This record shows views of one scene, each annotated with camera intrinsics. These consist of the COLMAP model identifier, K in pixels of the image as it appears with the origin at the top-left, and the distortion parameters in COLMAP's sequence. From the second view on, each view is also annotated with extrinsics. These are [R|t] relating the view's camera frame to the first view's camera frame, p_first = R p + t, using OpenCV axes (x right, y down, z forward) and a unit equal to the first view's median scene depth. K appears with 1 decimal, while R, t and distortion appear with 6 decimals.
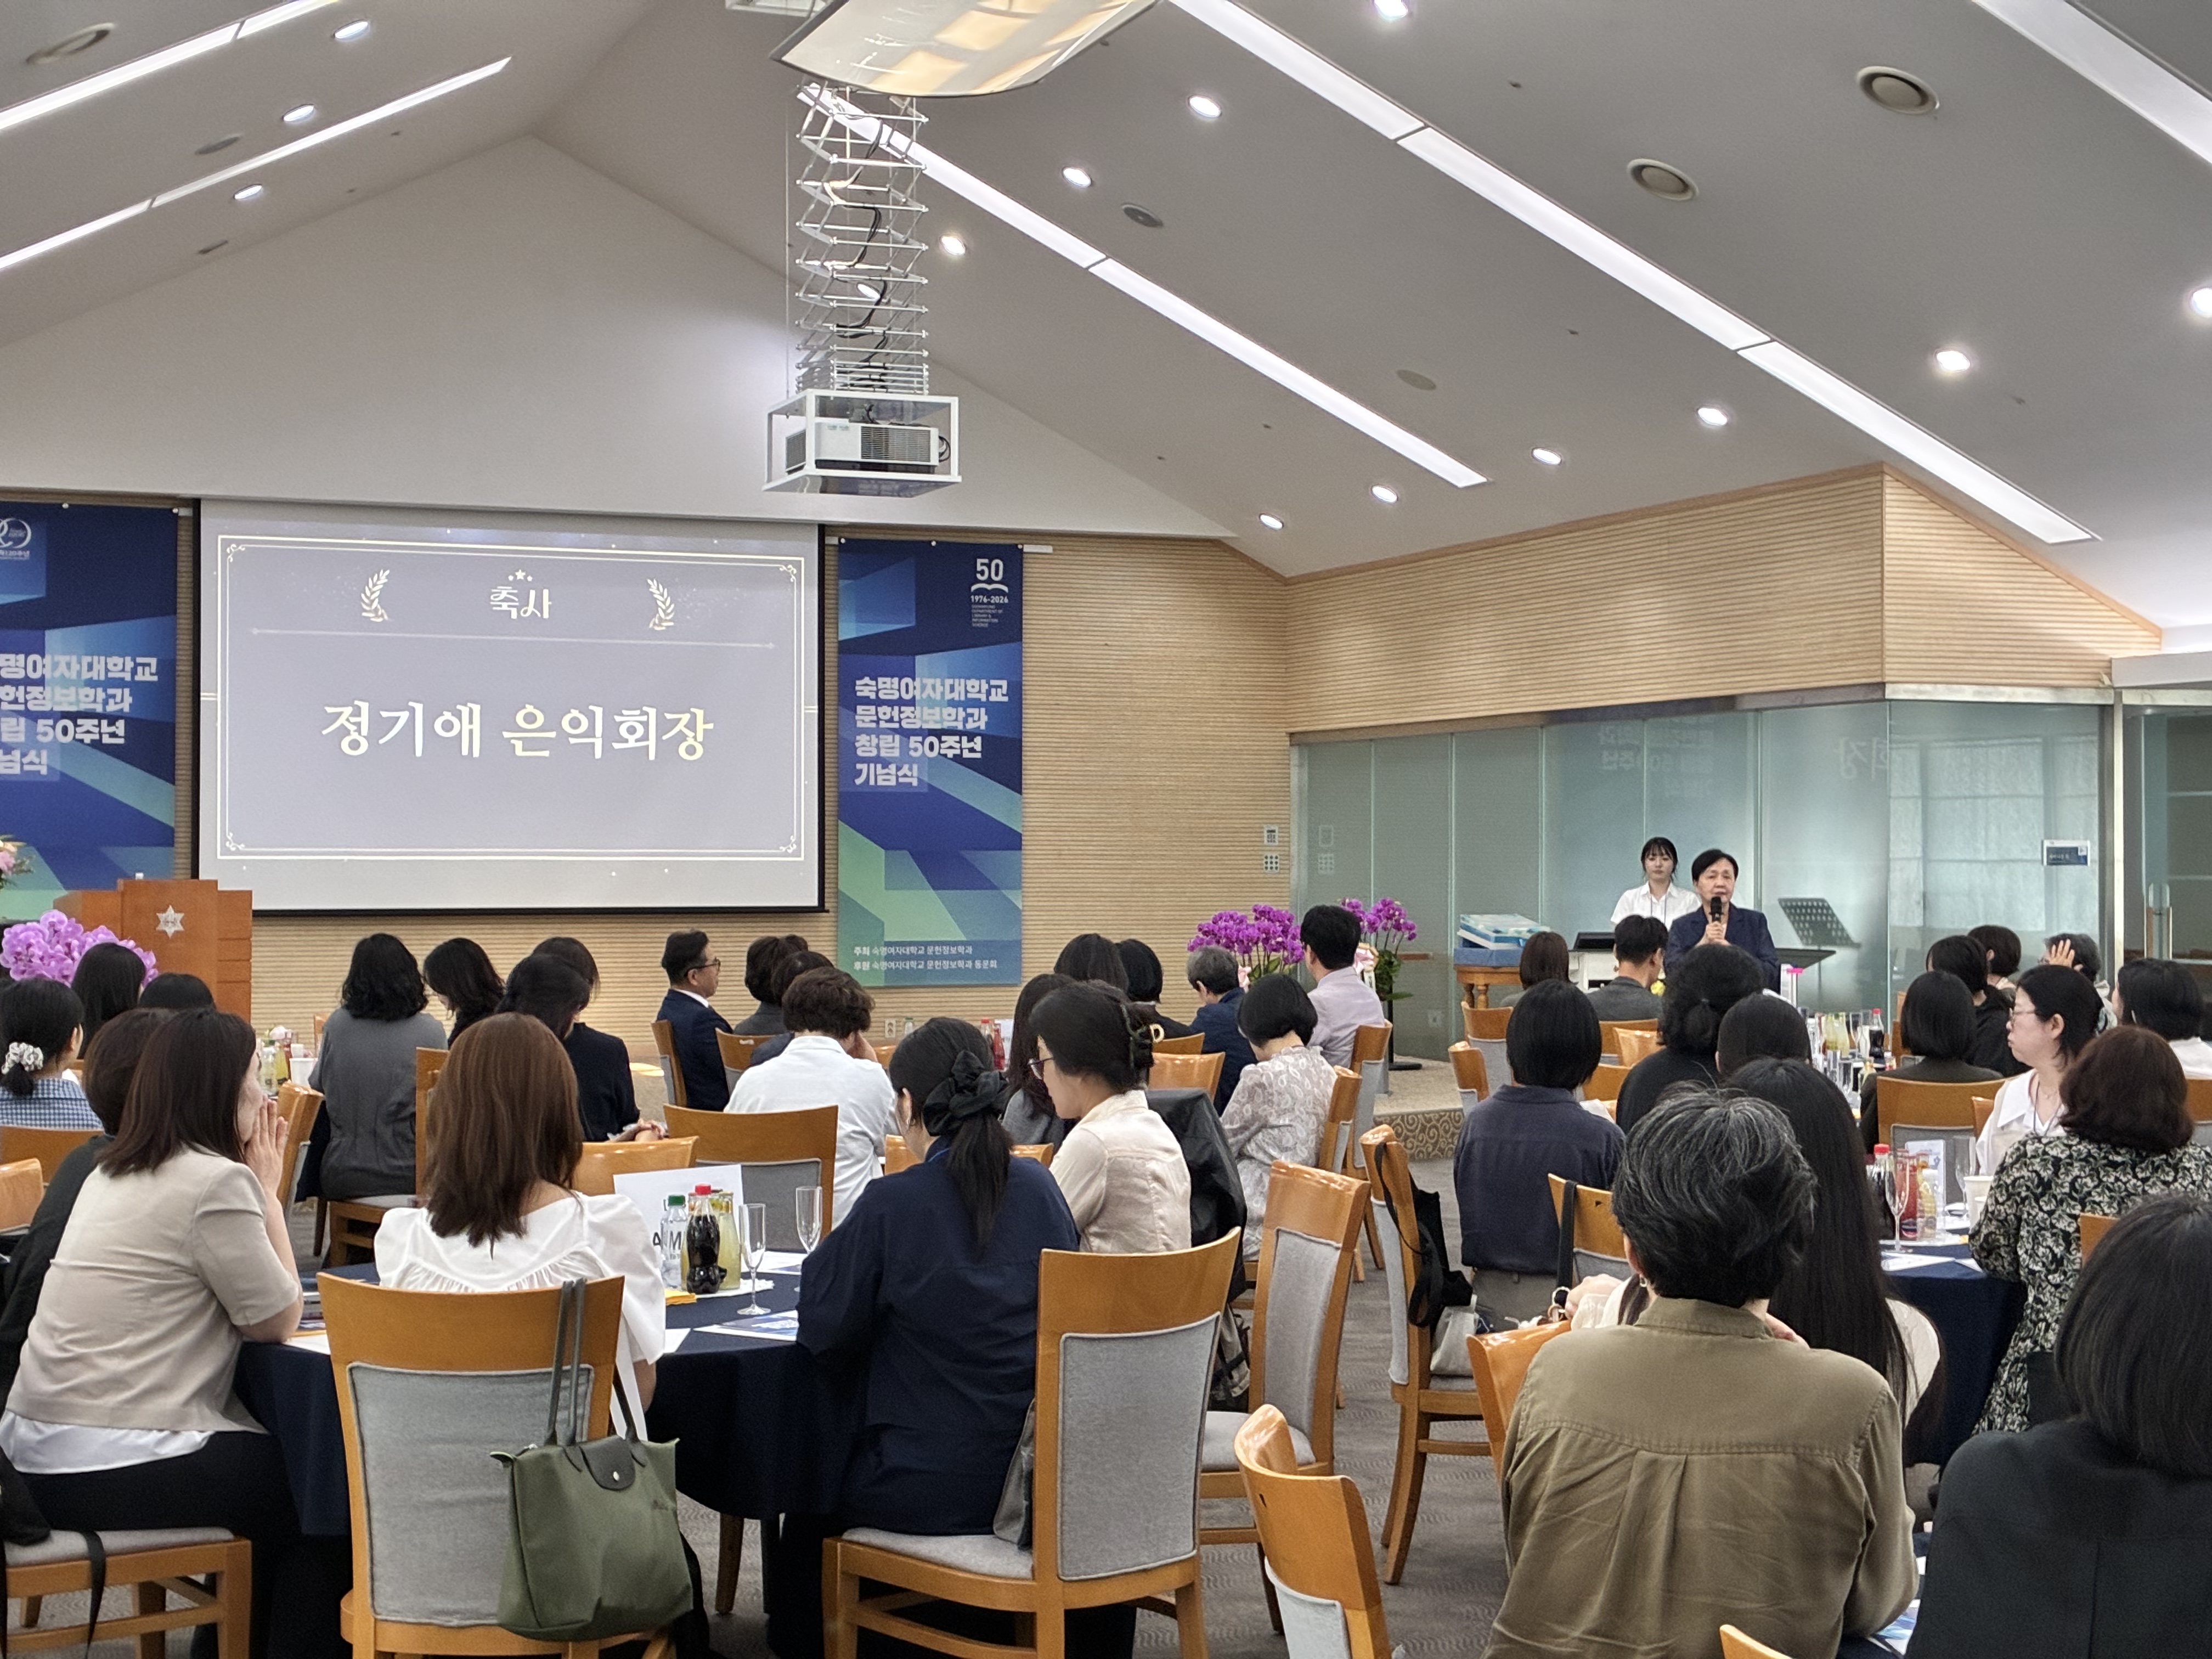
lens RADIAL K [[3341.0, 0, 1106.0], [0, 3341.0, 829.5], [0, 0, 1]] dist [0.238406, -1.195554]
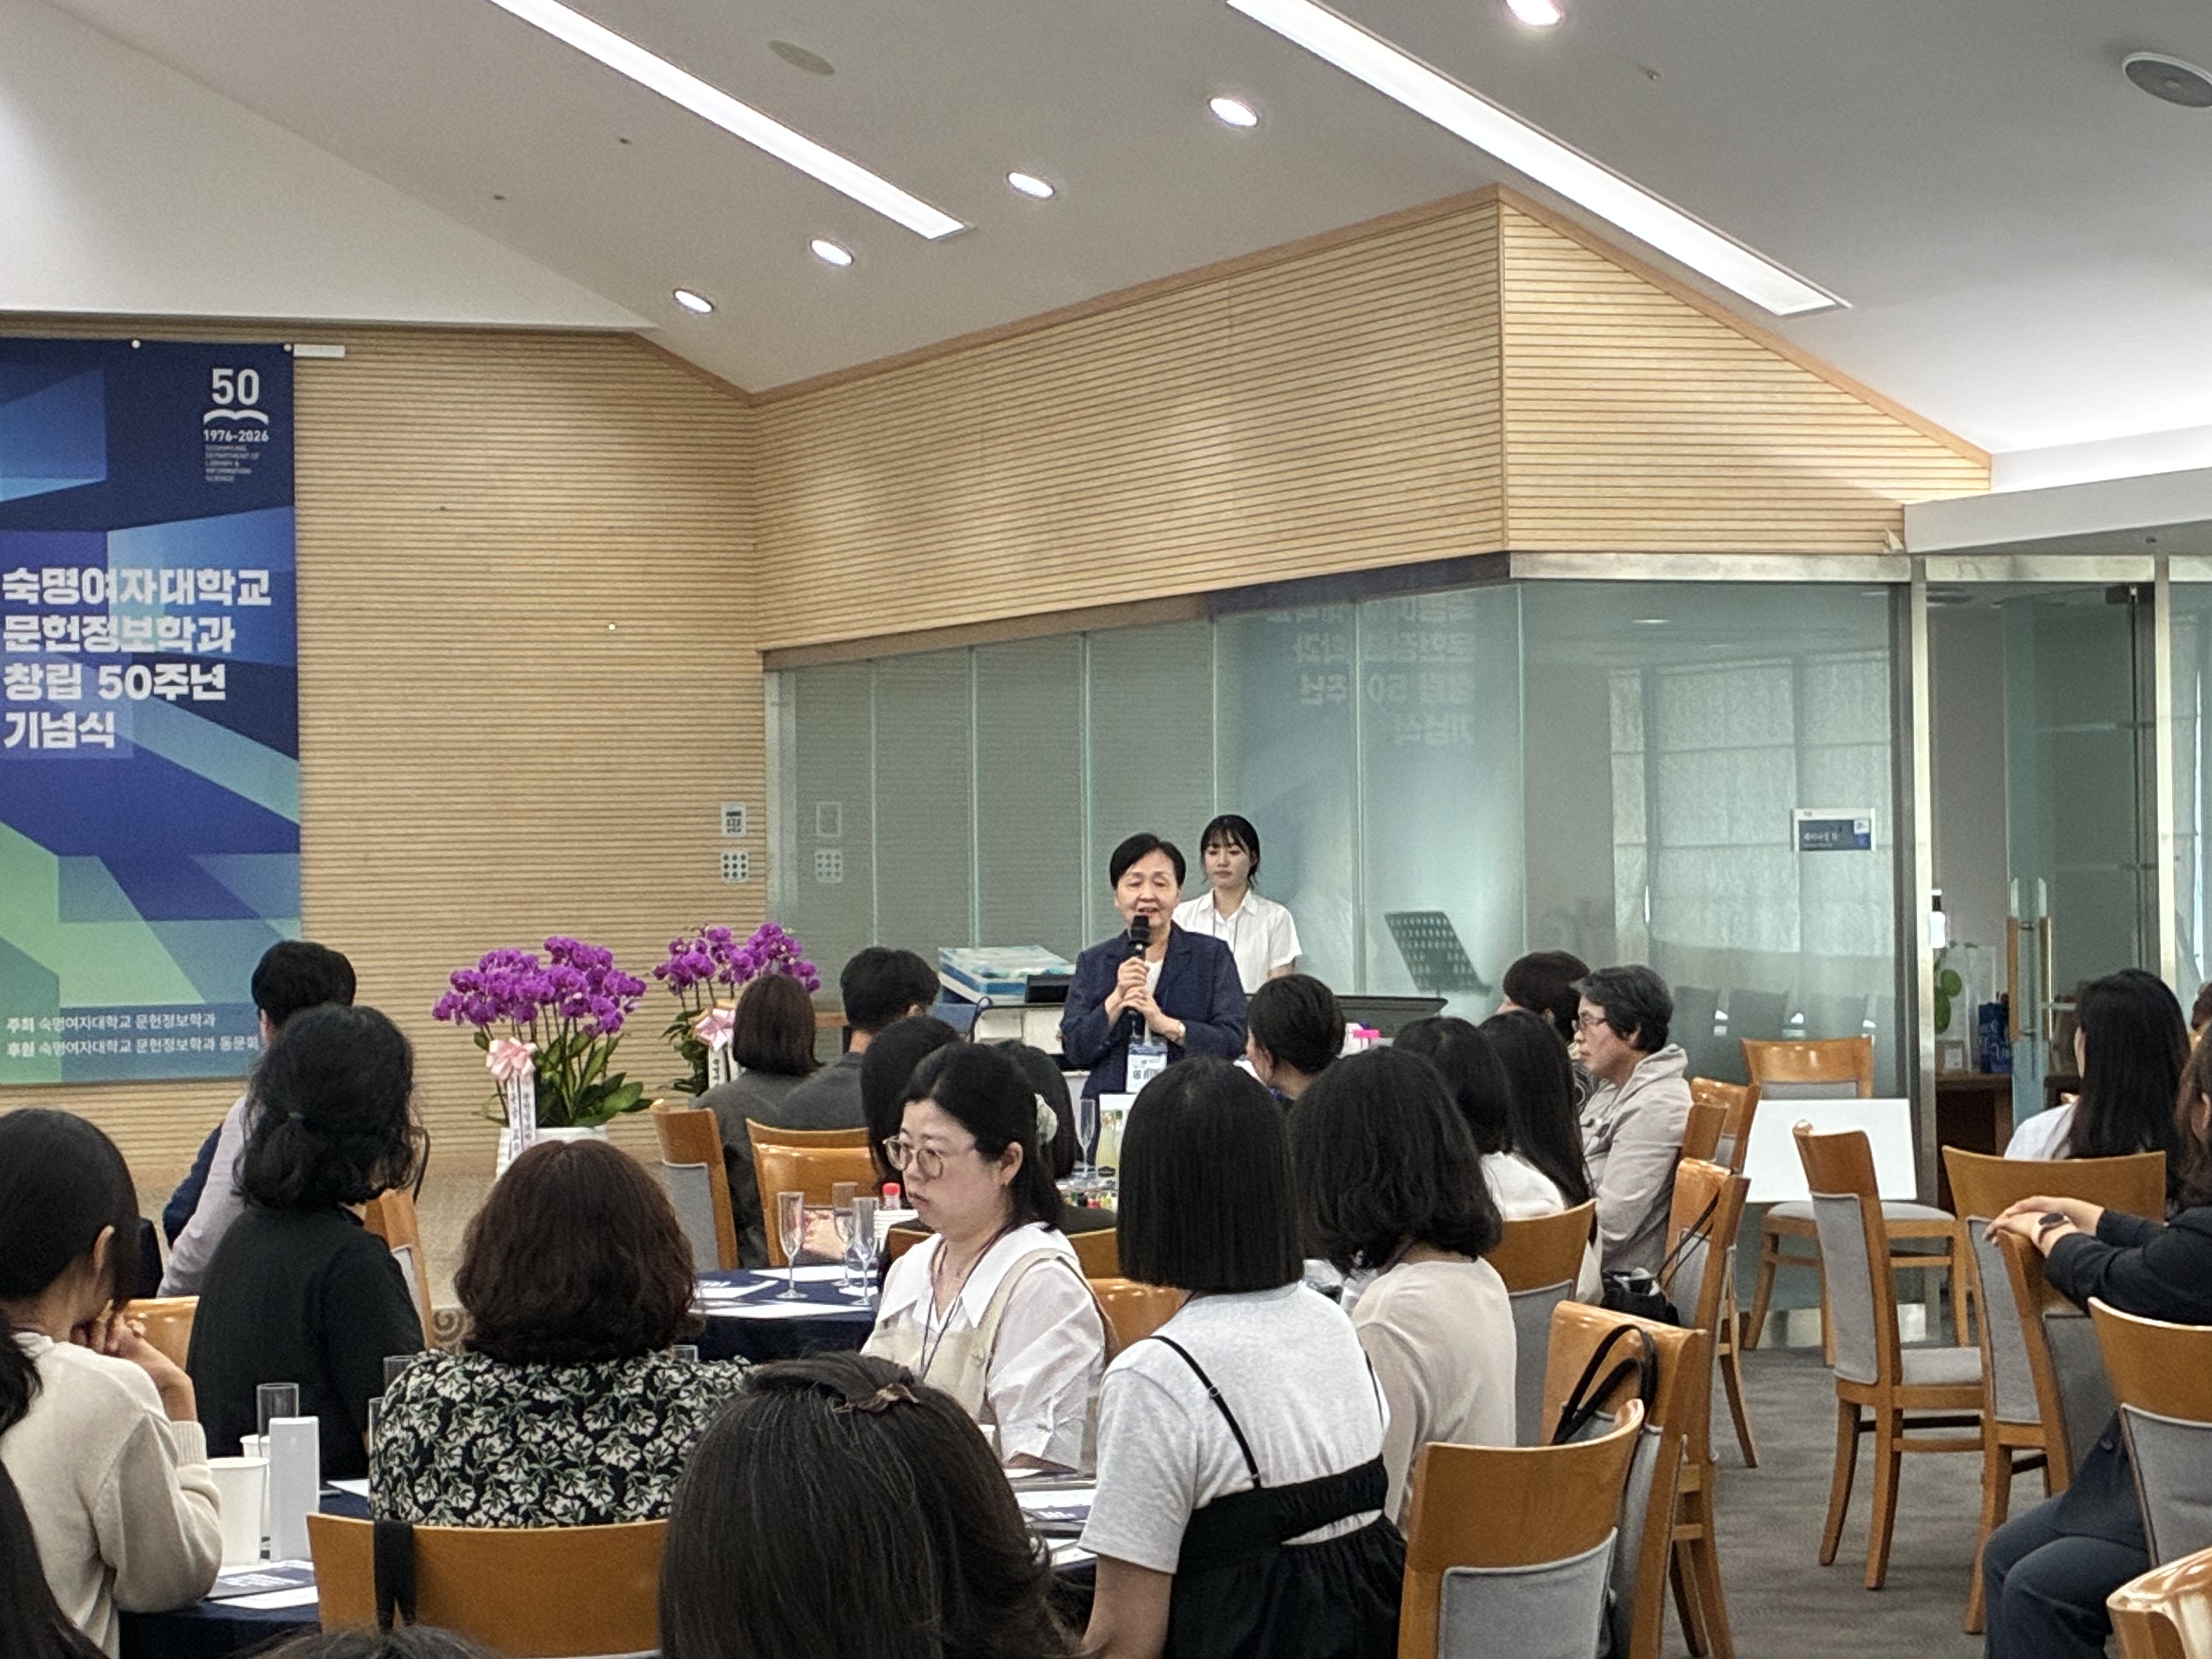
lens RADIAL K [[5316.8, 0, 1102.4], [0, 5316.8, 801.5], [0, 0, 1]] dist [0.208028, -0.868322]
pose [[0.999865, -0.016125, 0.003233, 0.118412], [0.016131, 0.999868, -0.001757, 0.001091], [-0.003204, 0.001809, 0.999993, 0.039766]]
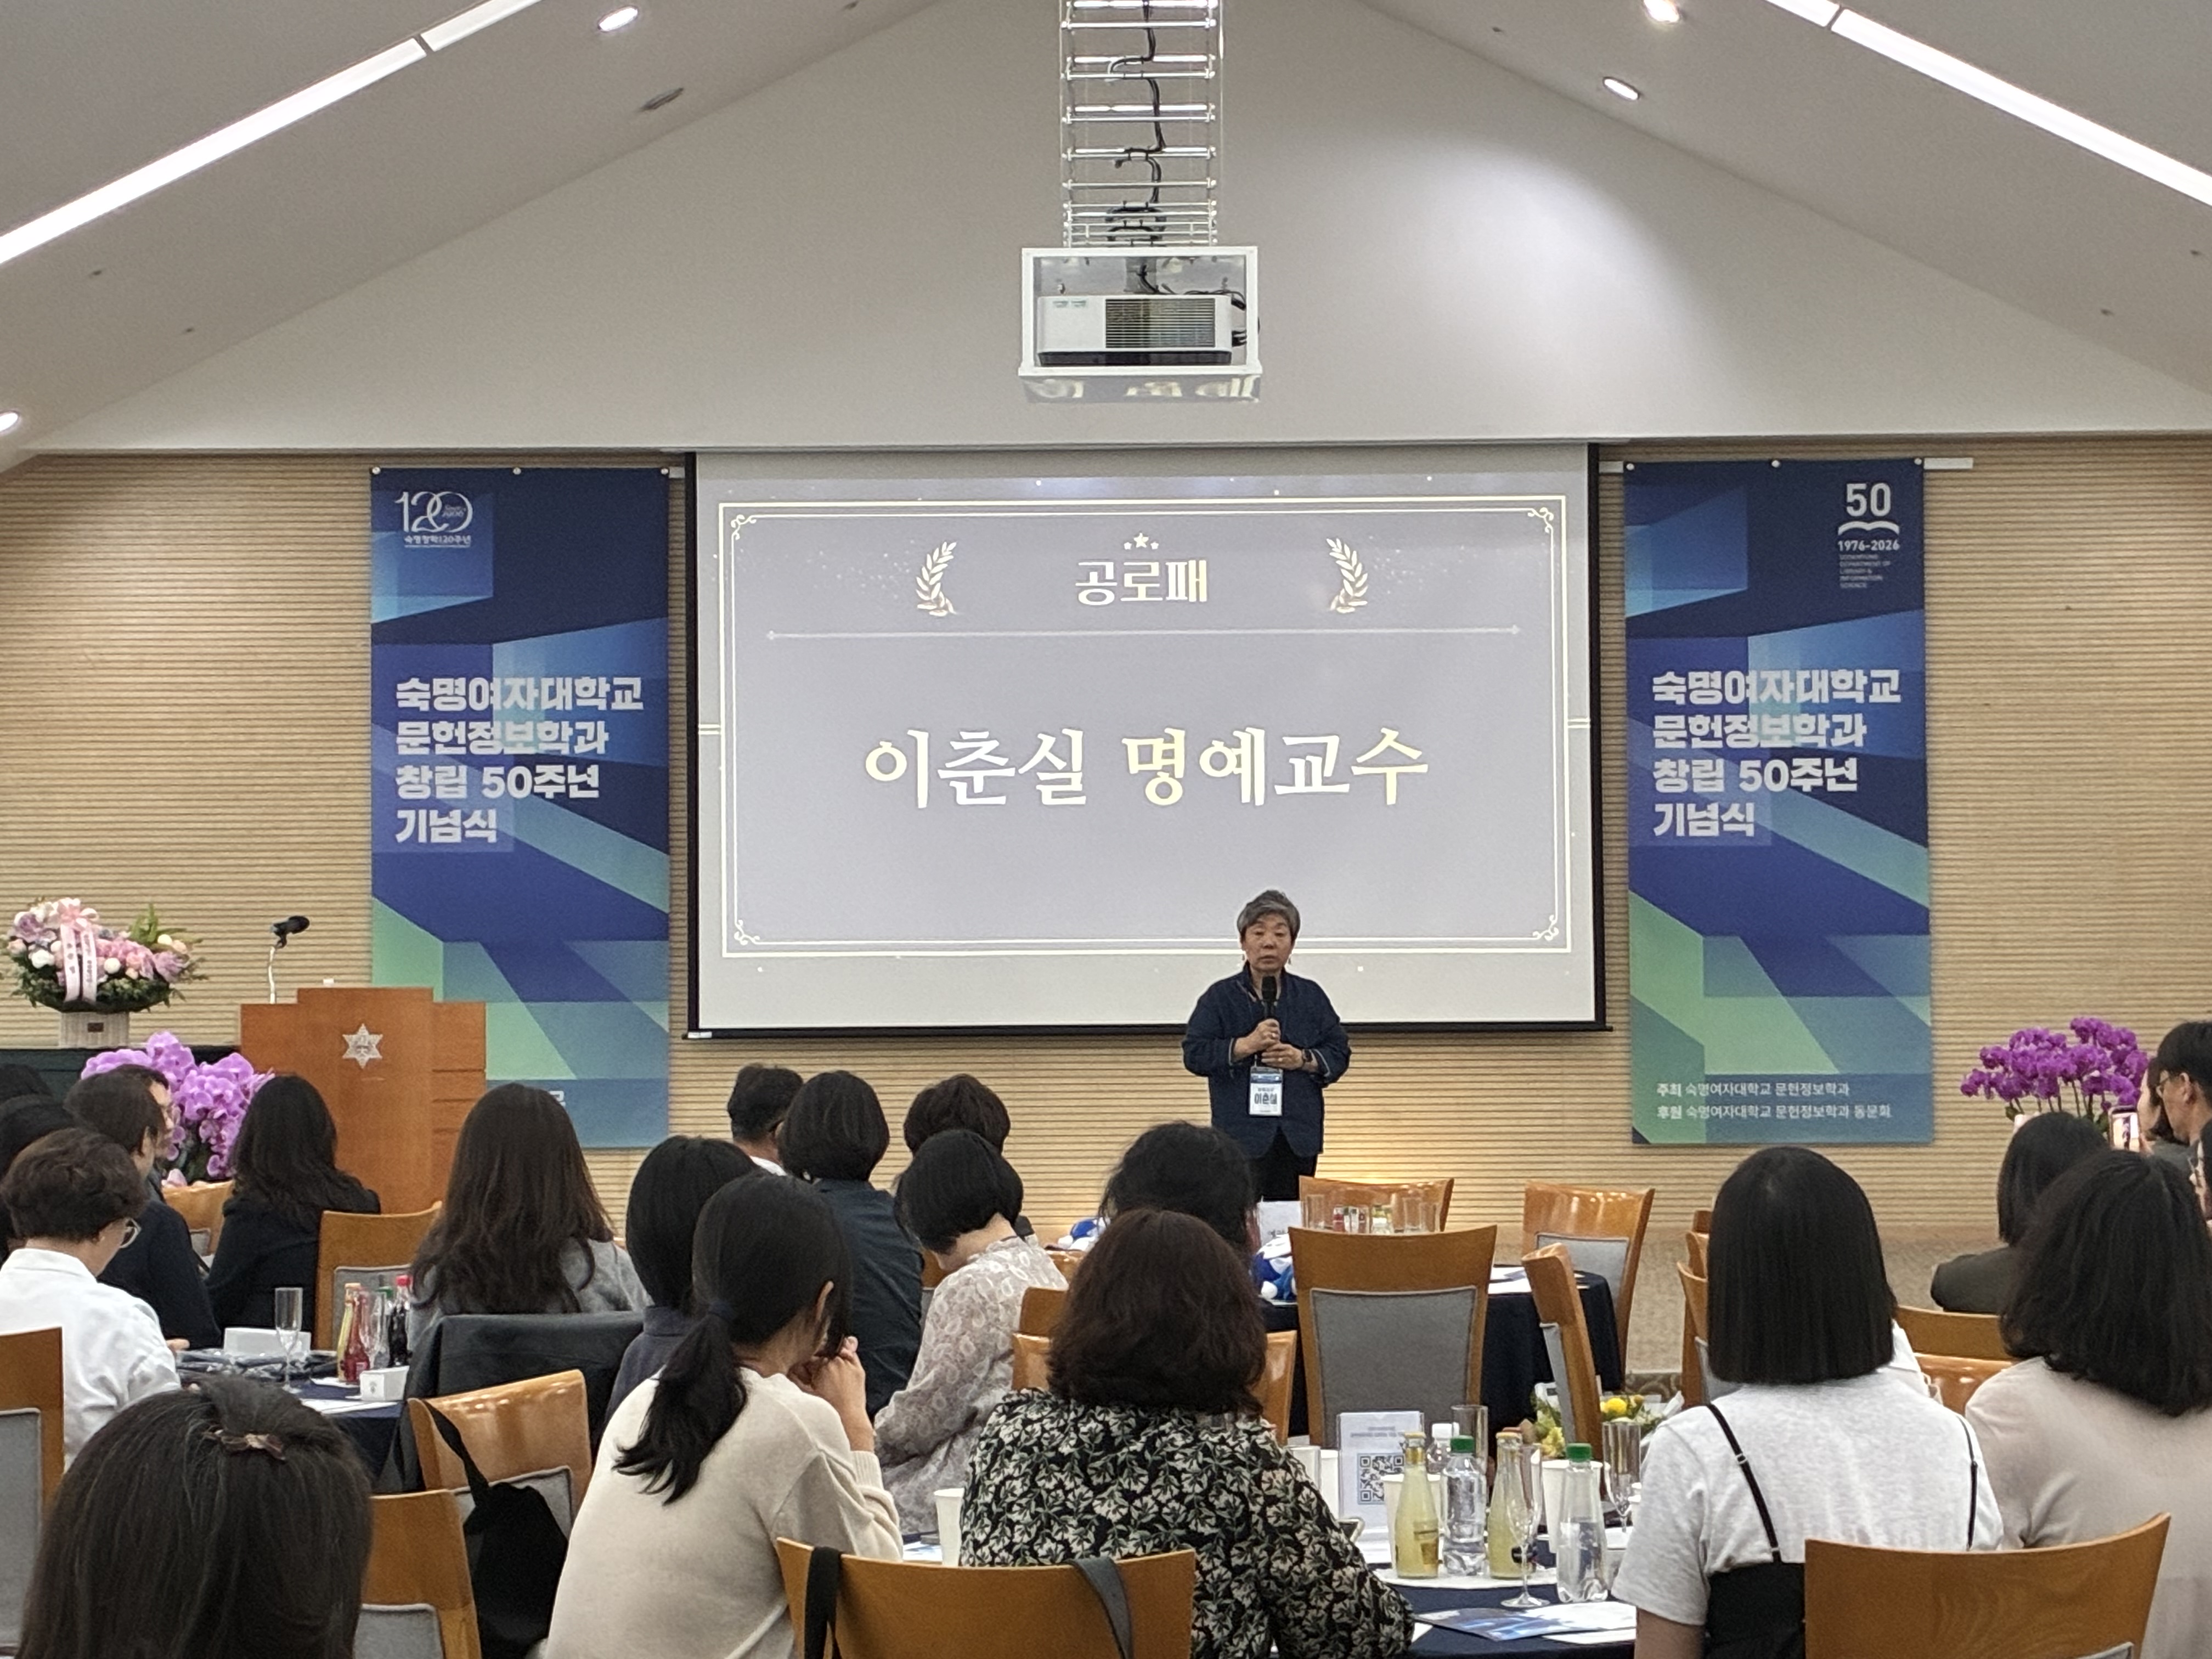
lens RADIAL K [[4914.7, 0, 1100.8], [0, 4914.7, 792.1], [0, 0, 1]] dist [0.206270, 0.287293]
pose [[0.929232, -0.021055, -0.368897, 0.181106], [0.012366, 0.999588, -0.025902, 0.001694], [0.369290, 0.019507, 0.929109, 0.060737]]
